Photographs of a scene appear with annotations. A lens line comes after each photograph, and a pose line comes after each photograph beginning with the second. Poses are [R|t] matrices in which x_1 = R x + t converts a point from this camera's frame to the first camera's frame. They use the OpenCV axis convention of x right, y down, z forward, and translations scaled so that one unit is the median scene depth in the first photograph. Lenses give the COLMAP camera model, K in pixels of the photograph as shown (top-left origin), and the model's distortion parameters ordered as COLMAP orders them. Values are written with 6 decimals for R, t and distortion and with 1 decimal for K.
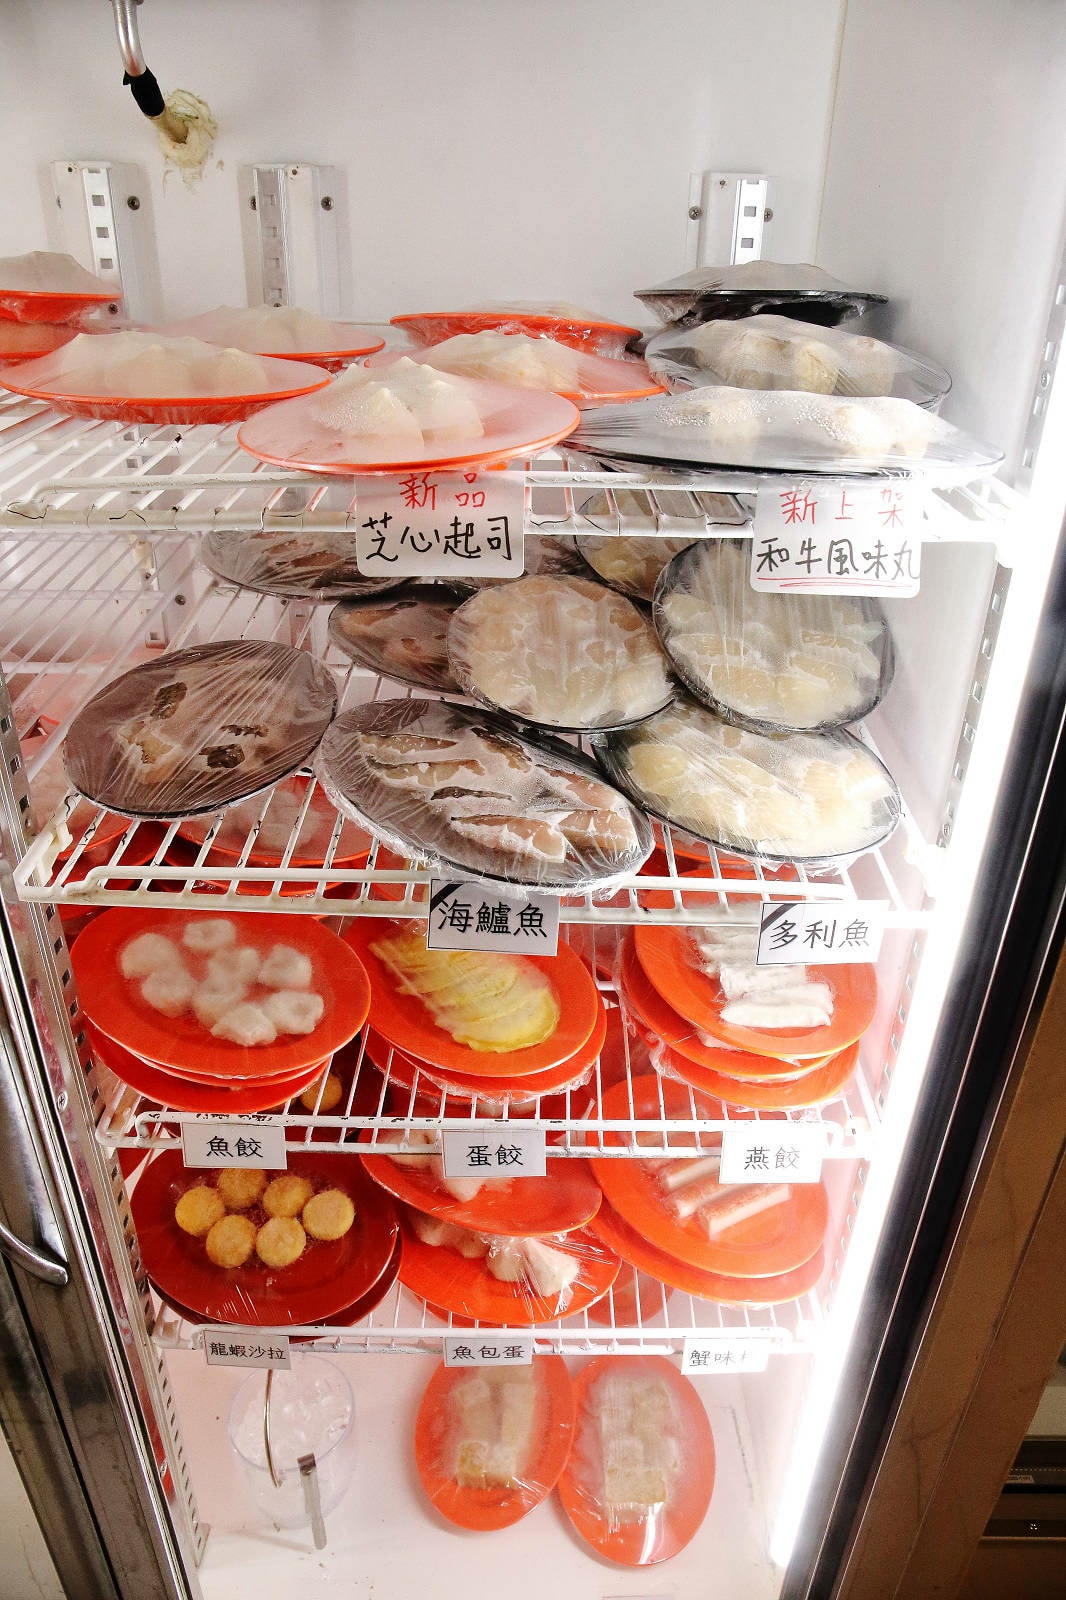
lens RADIAL K [[1099.7, 0, 533.0], [0, 1099.7, 800.0], [0, 0, 1]] dist [-0.127908, 0.094228]
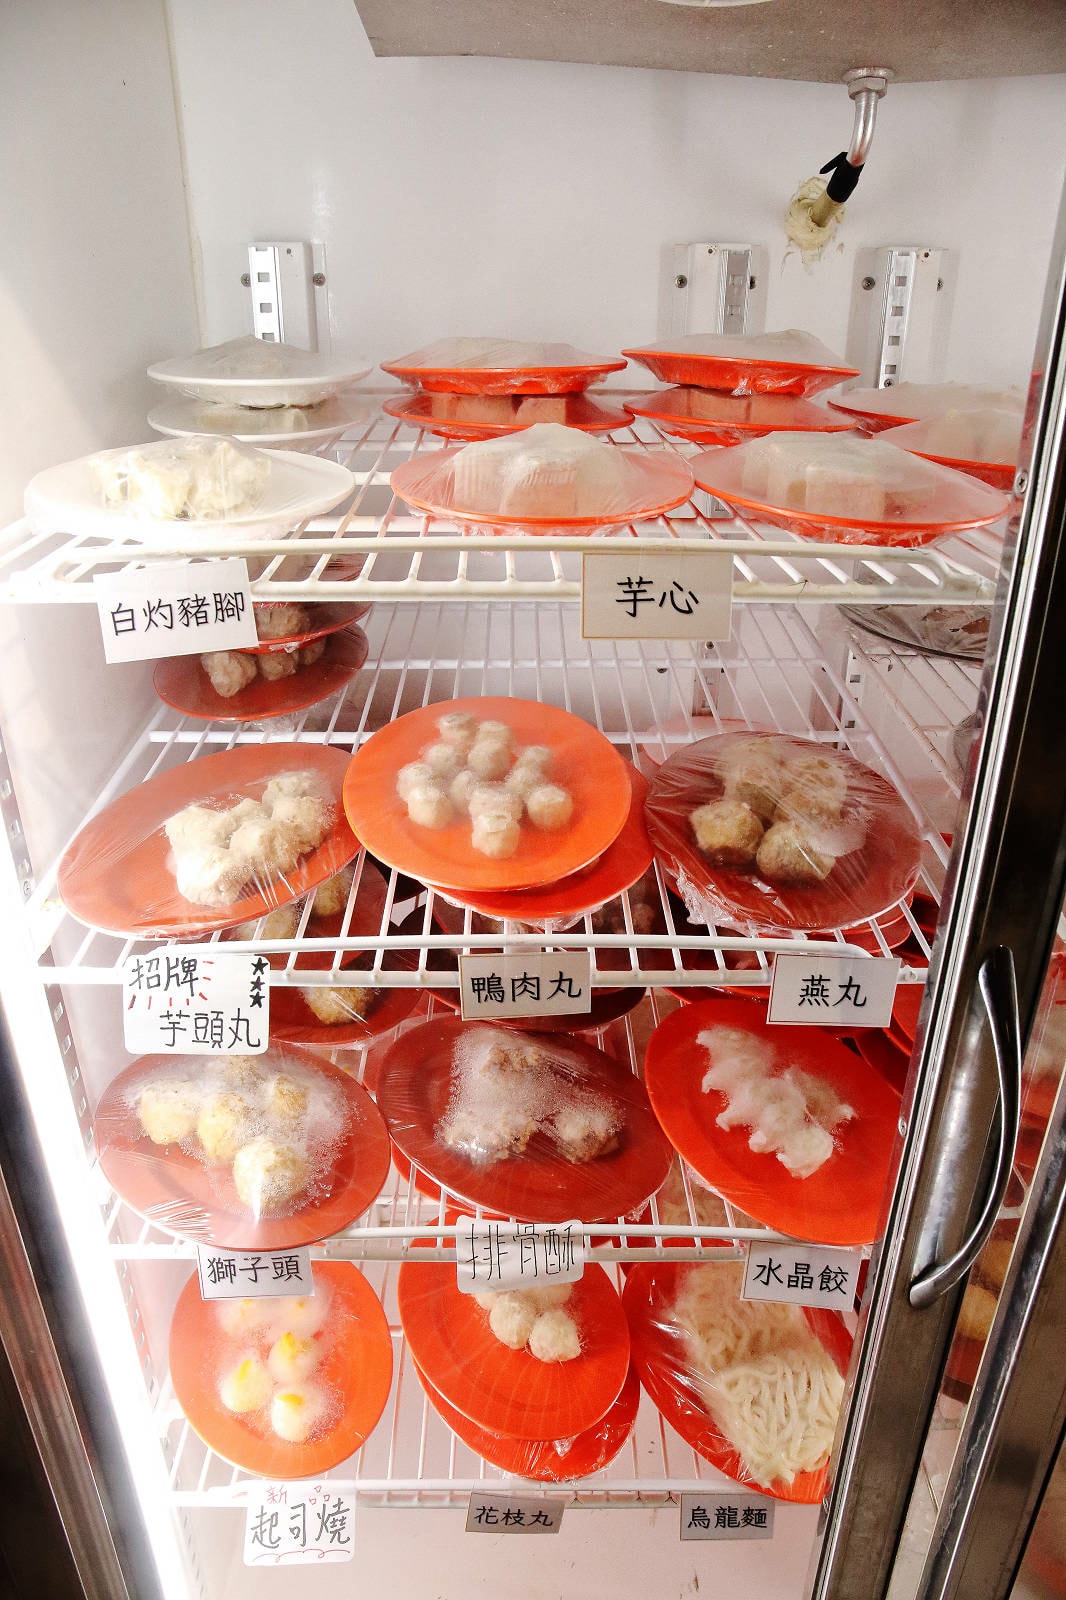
lens RADIAL K [[1099.7, 0, 533.0], [0, 1099.7, 800.0], [0, 0, 1]] dist [-0.127908, 0.094228]
pose [[0.999641, -0.026766, 0.000816, -0.332270], [0.026769, 0.998008, -0.057126, -0.006238], [0.000714, 0.057128, 0.998367, -0.002391]]
